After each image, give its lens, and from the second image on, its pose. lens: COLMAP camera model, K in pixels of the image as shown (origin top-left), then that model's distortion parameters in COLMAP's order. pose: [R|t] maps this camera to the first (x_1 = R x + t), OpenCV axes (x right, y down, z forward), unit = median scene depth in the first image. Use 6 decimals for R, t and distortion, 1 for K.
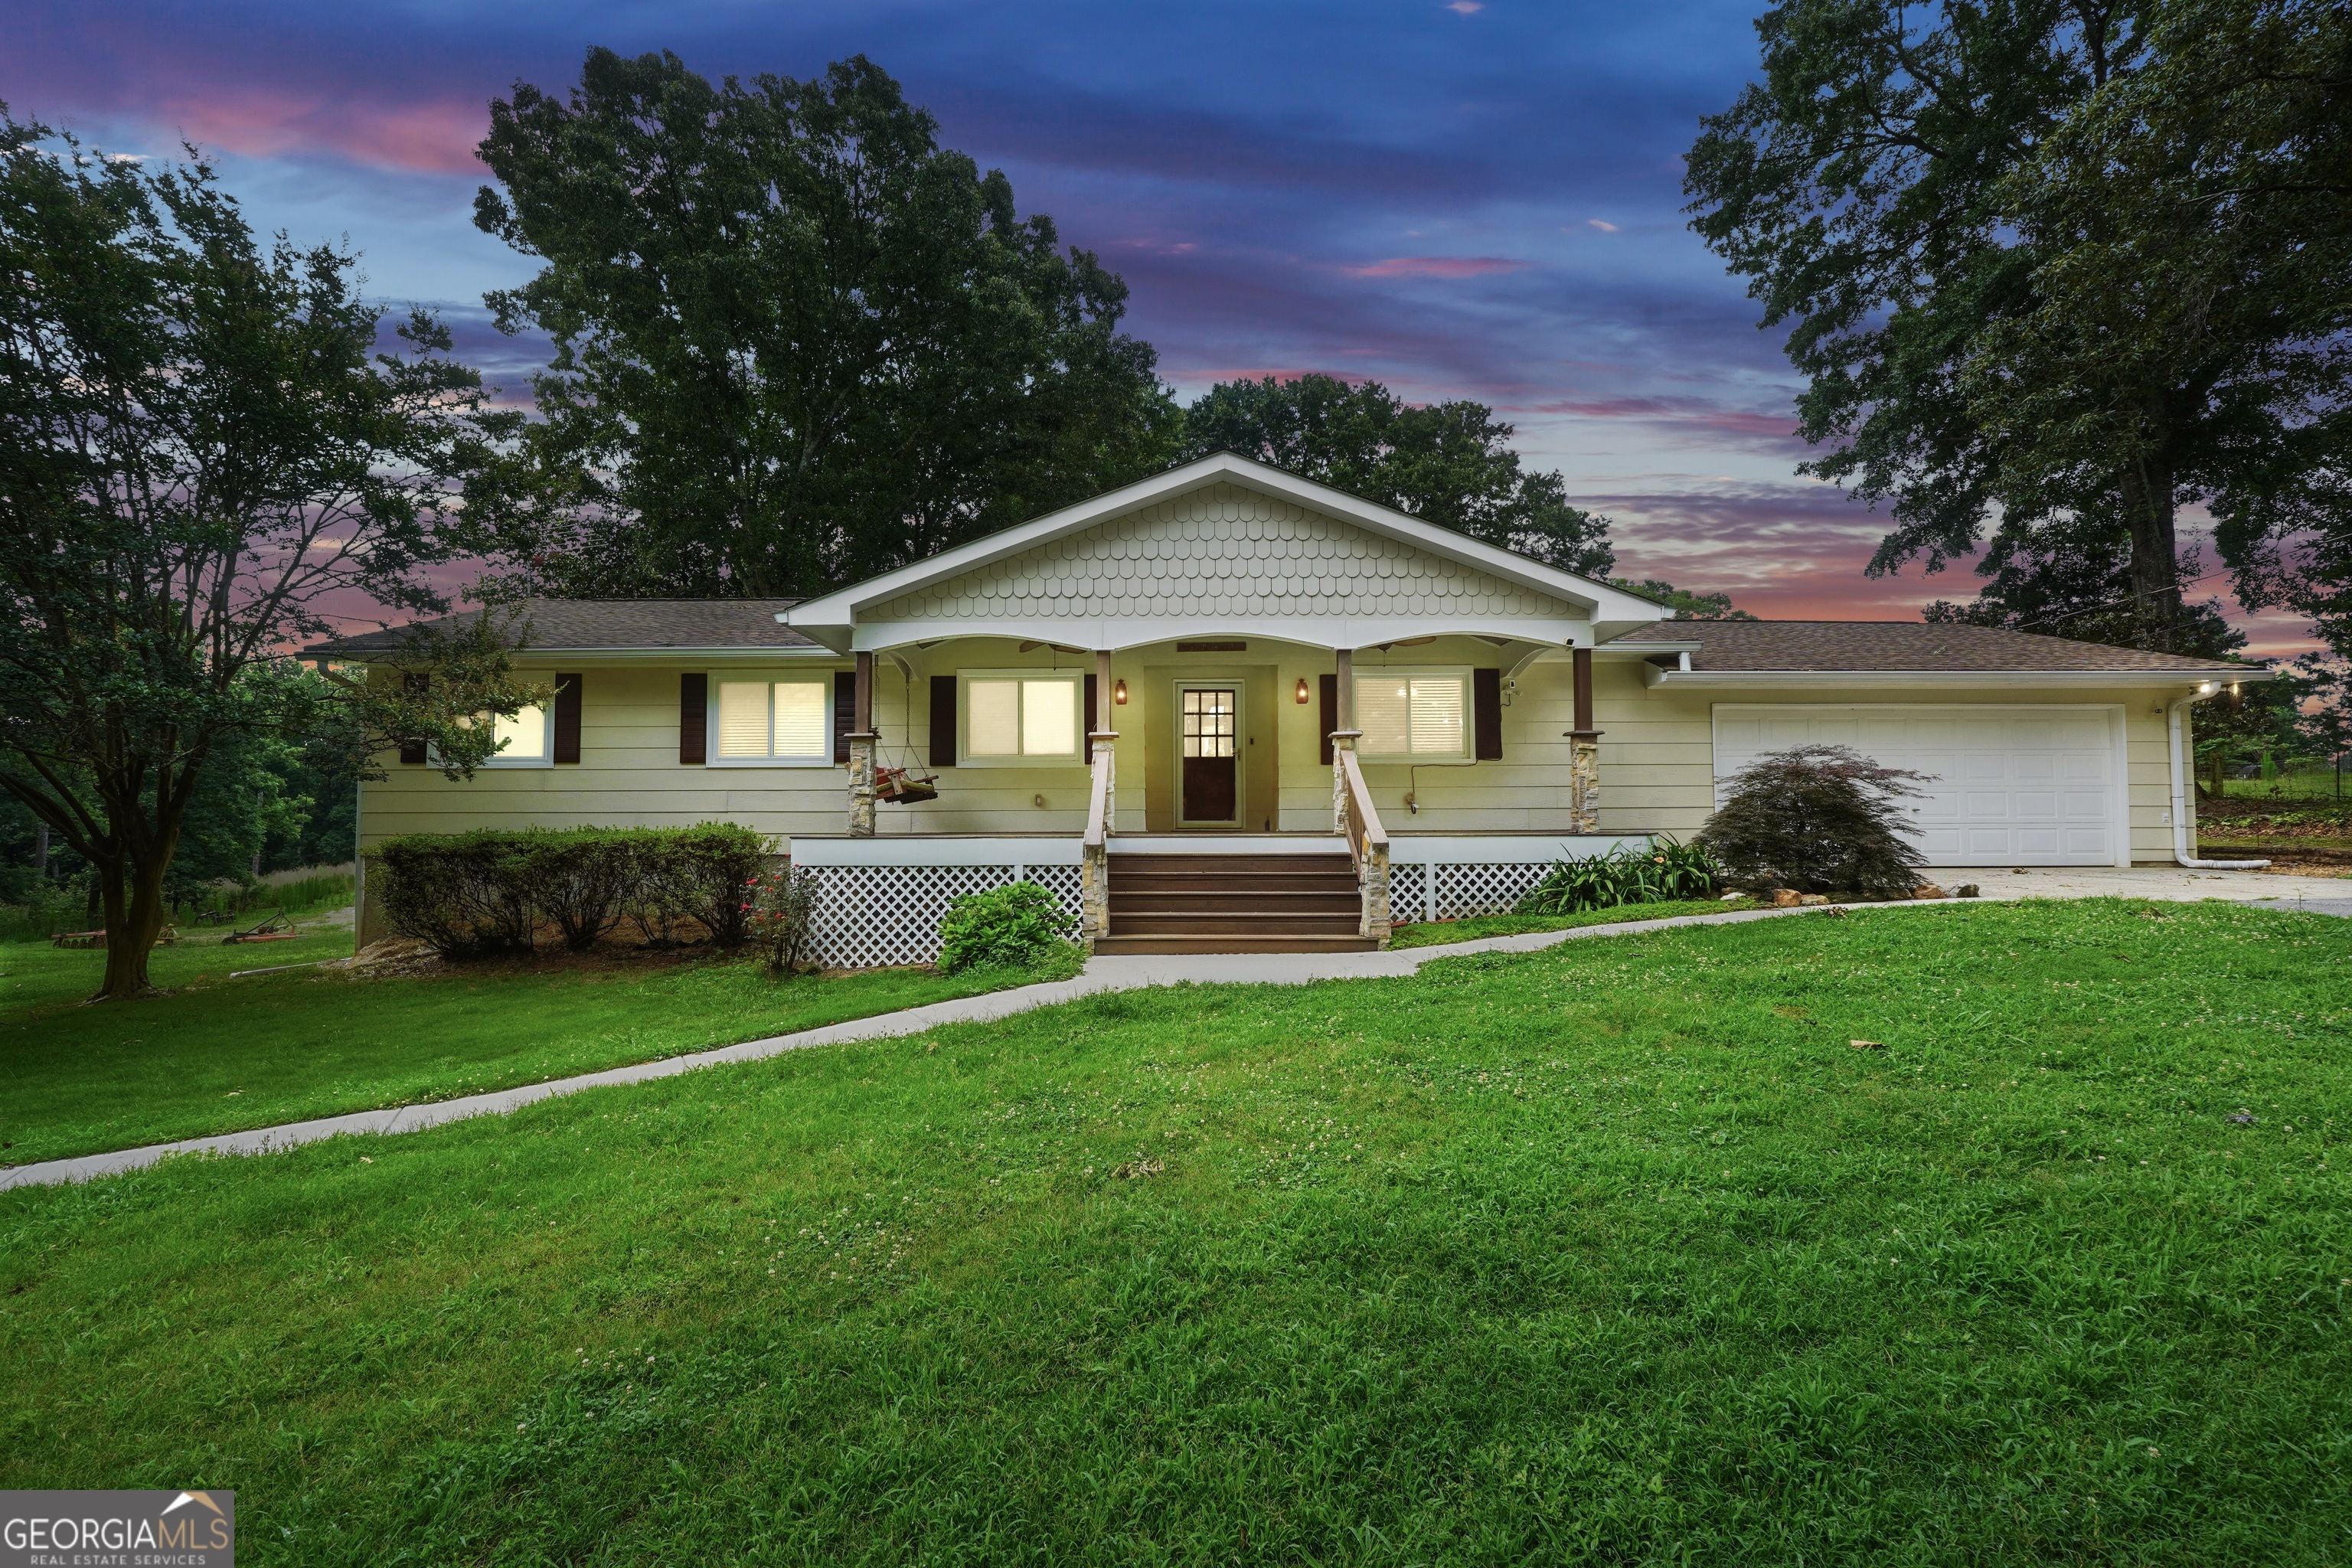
lens RADIAL K [[990.2, 0, 1164.8], [0, 990.2, 780.1], [0, 0, 1]] dist [-0.002060, 0.001598]
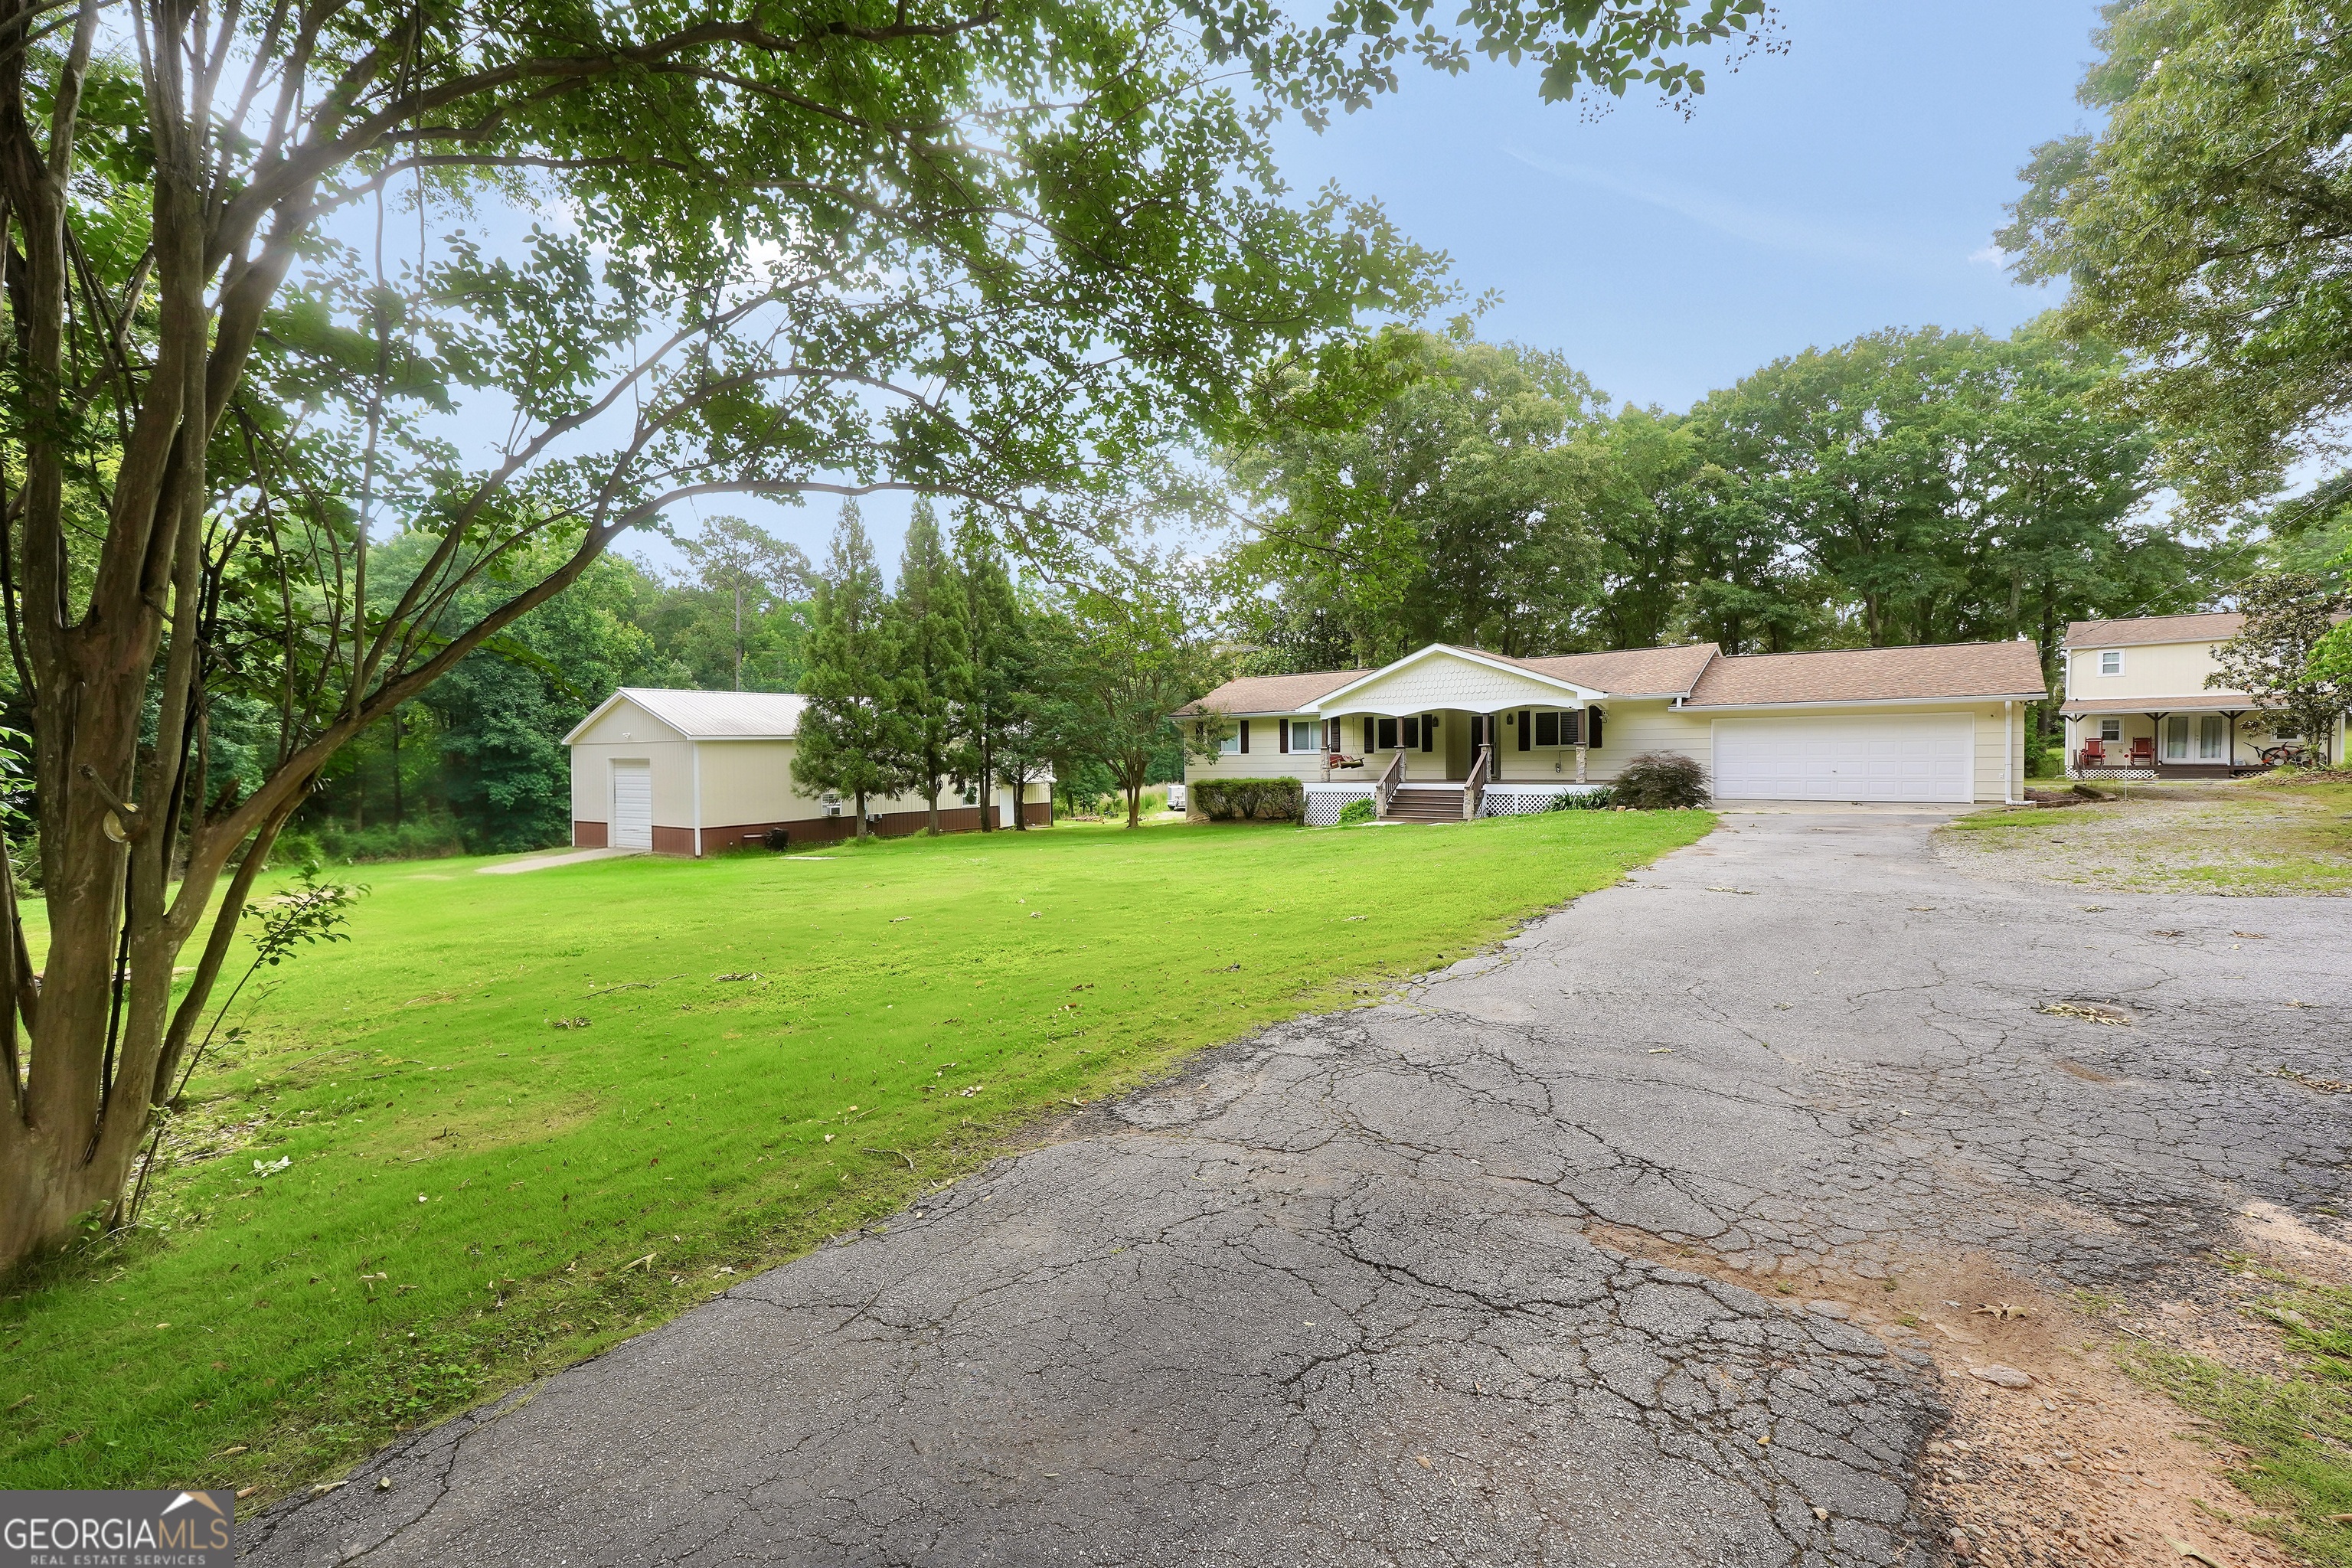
lens RADIAL K [[990.2, 0, 1172.9], [0, 990.2, 766.2], [0, 0, 1]] dist [-0.002060, 0.001598]
pose [[0.785491, -0.000544, -0.618873, 0.952774], [0.038143, 0.998141, 0.047536, -0.119869], [0.617696, -0.060945, 0.784052, -1.299153]]
